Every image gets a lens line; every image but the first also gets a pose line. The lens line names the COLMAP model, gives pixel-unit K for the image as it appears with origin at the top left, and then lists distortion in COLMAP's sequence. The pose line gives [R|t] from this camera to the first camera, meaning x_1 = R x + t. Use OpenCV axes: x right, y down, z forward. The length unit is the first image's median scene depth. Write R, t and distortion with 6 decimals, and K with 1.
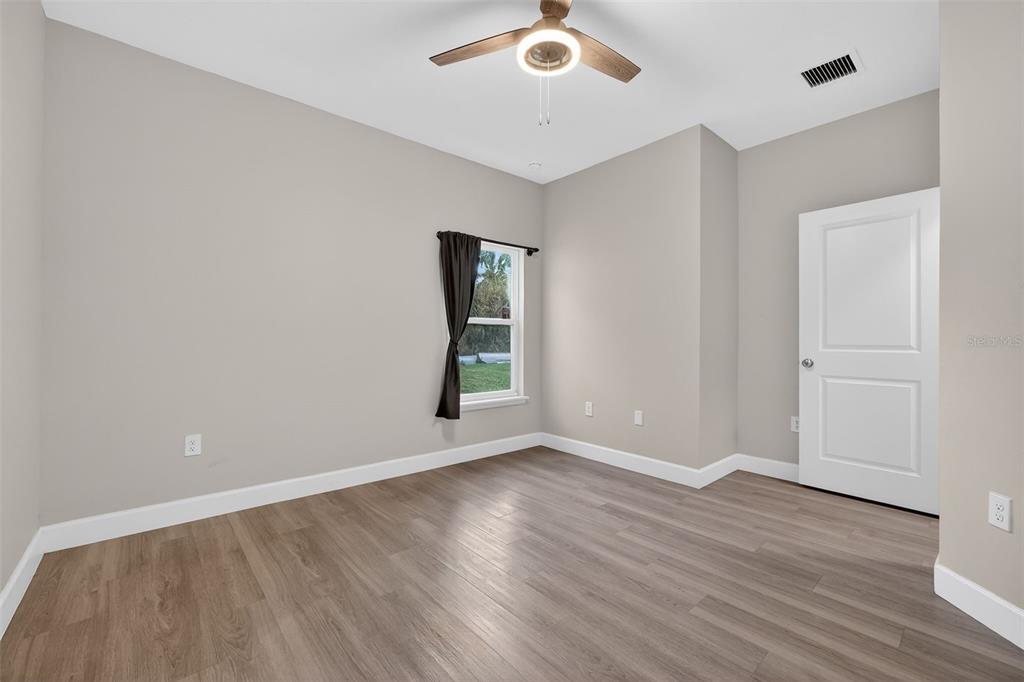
lens RADIAL K [[426.0, 0, 513.1], [0, 426.0, 336.1], [0, 0, 1]] dist [-0.012267, 0.000252]
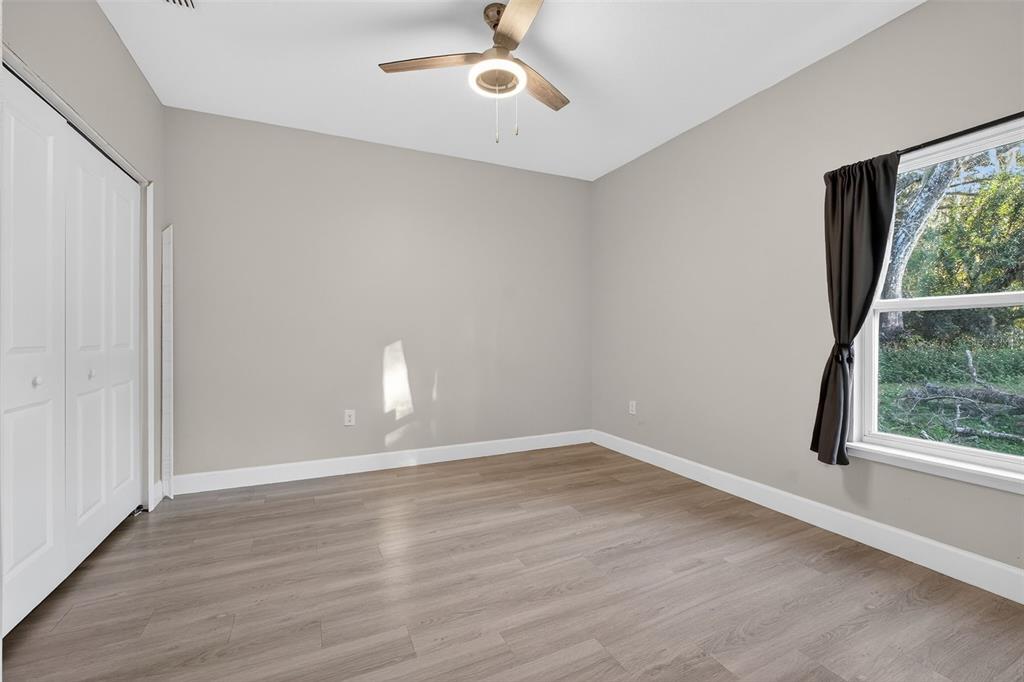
lens RADIAL K [[426.0, 0, 513.1], [0, 426.0, 336.1], [0, 0, 1]] dist [-0.012267, 0.000252]
pose [[-0.263902, -0.004693, -0.964538, 0.894822], [0.006573, 0.999956, -0.006664, 0.007069], [0.964527, -0.008098, -0.263859, 1.047188]]
